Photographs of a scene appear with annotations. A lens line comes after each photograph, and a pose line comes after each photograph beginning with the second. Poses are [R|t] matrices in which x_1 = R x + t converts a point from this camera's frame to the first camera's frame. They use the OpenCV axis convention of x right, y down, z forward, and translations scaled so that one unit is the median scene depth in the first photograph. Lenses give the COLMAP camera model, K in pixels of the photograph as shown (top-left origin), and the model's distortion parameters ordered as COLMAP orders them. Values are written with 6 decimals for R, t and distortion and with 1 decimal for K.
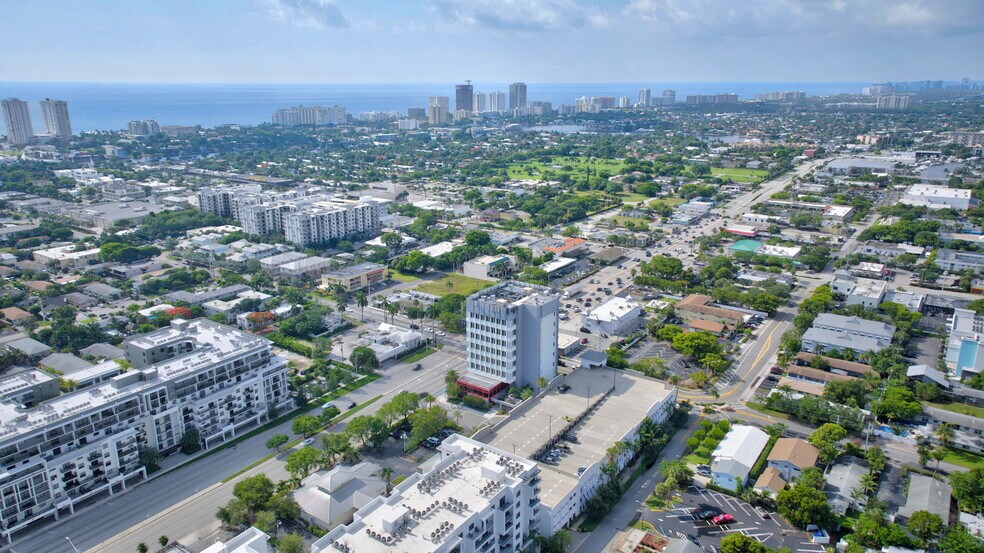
lens RADIAL K [[679.7, 0, 492.0], [0, 679.7, 276.5], [0, 0, 1]] dist [0.021635, -0.001410]
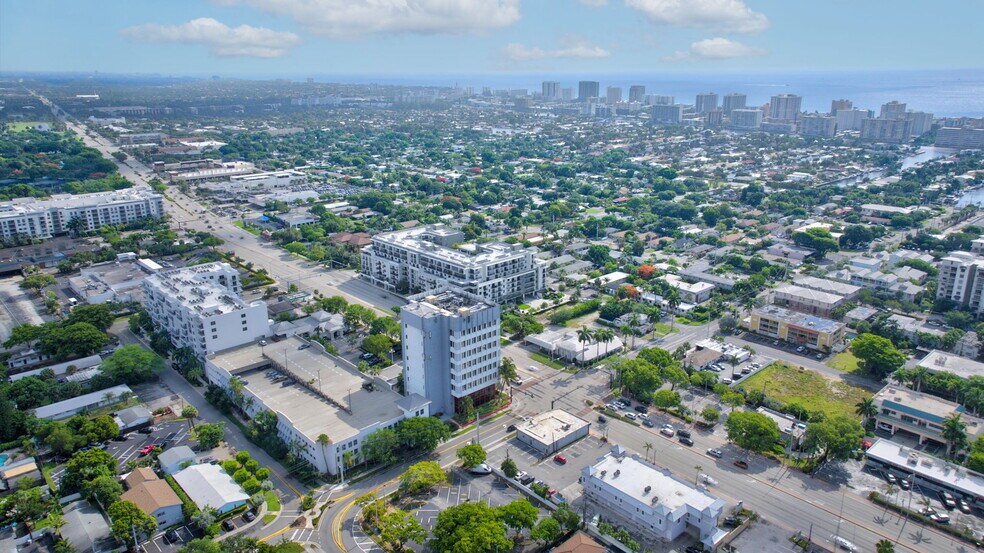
lens RADIAL K [[680.1, 0, 492.0], [0, 680.1, 276.5], [0, 0, 1]] dist [0.036798, 0.001928]
pose [[-0.218897, 0.286062, -0.932873, 0.744240], [-0.264607, 0.902831, 0.338939, -0.285013], [0.939184, 0.321037, -0.121933, 0.979705]]
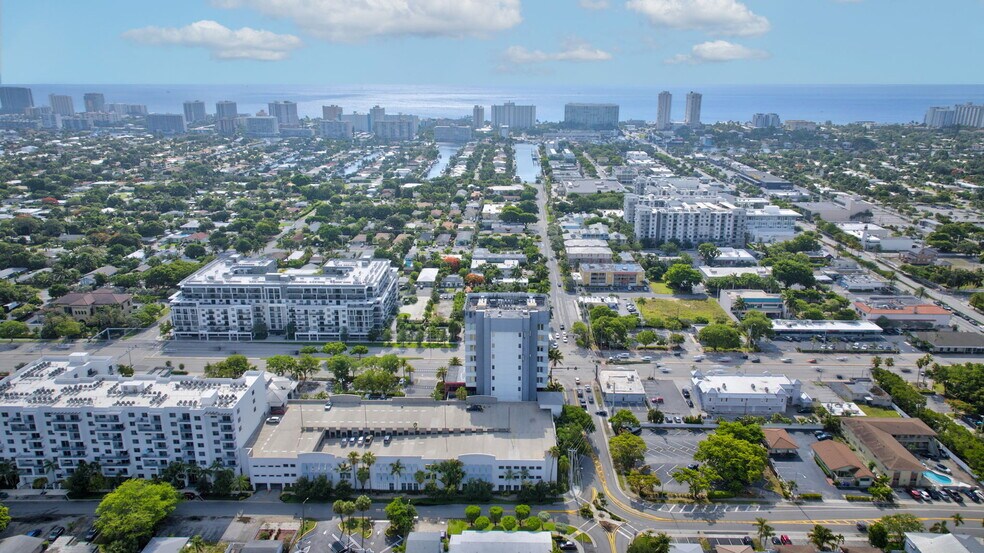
lens RADIAL K [[680.1, 0, 492.0], [0, 680.1, 276.5], [0, 0, 1]] dist [0.036798, 0.001928]
pose [[0.548669, 0.237240, -0.801673, 0.657451], [-0.230870, 0.964602, 0.127447, -0.107160], [0.803531, 0.115156, 0.584018, 0.355559]]
